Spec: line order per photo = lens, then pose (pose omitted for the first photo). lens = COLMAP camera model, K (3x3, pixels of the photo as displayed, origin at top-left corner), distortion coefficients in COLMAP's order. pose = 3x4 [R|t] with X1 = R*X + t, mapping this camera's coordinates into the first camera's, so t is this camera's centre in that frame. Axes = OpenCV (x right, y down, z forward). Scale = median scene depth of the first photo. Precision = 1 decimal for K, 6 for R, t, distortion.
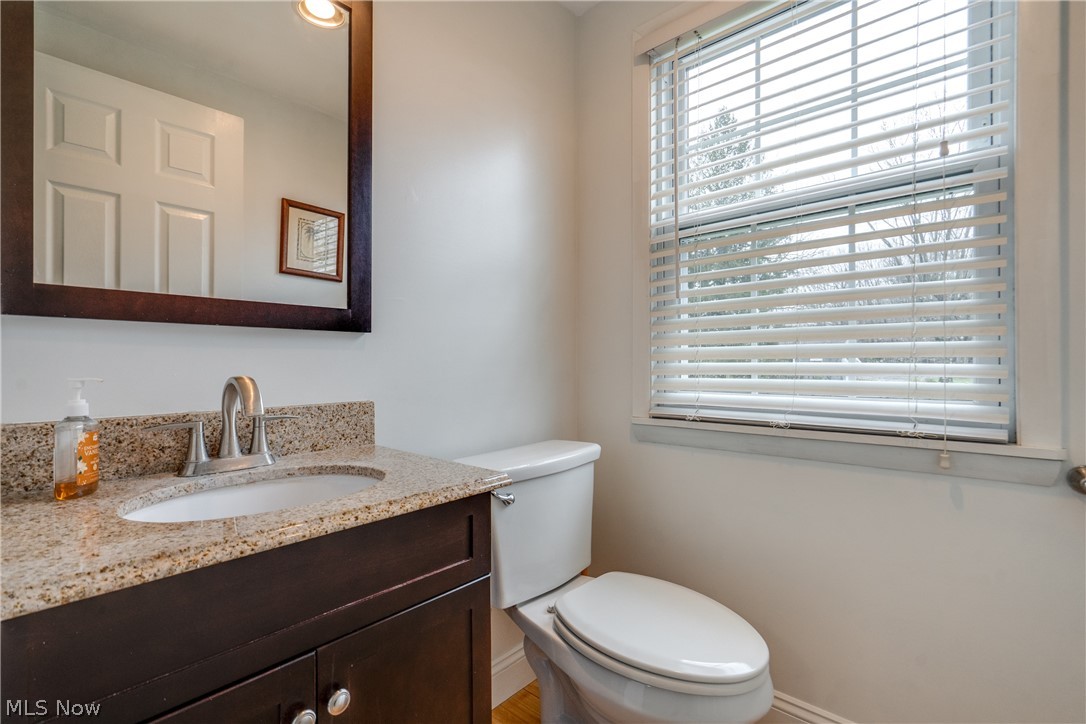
lens RADIAL K [[493.3, 0, 527.0], [0, 493.3, 361.4], [0, 0, 1]] dist [0.002671, 0.000266]
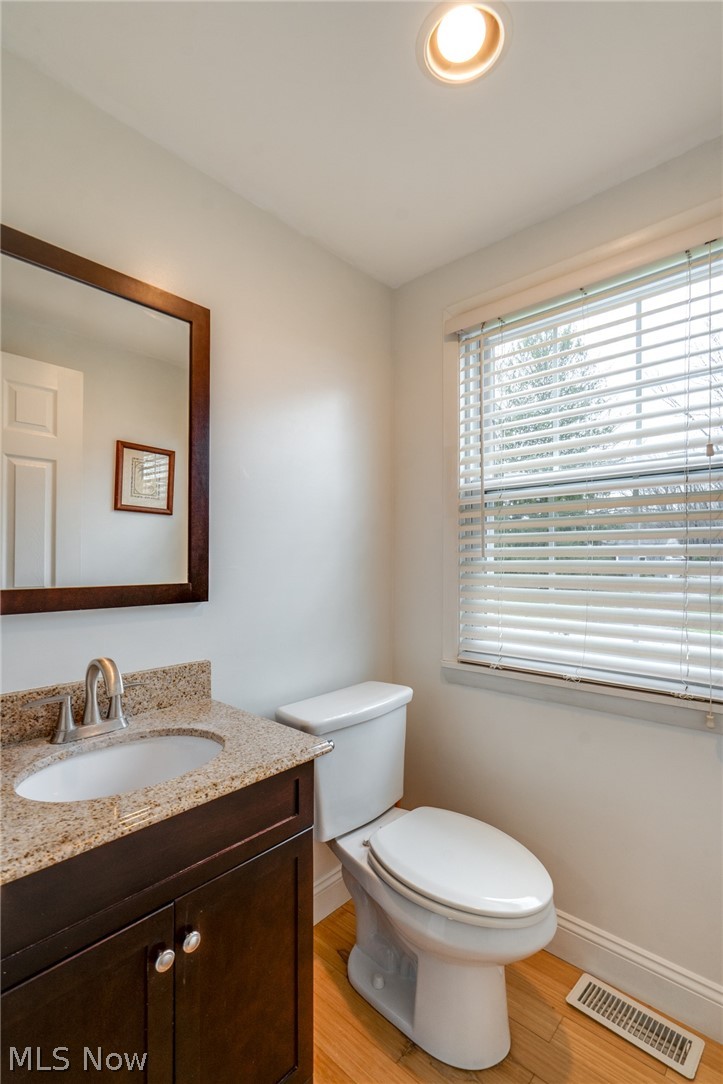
lens RADIAL K [[497.3, 0, 345.9], [0, 497.3, 558.7], [0, 0, 1]] dist [0.001367, 0.001157]
pose [[0.999984, 0.003374, -0.004647, 0.005621], [-0.003354, 0.999985, 0.004325, -0.174422], [0.004661, -0.004309, 0.999980, -0.152526]]
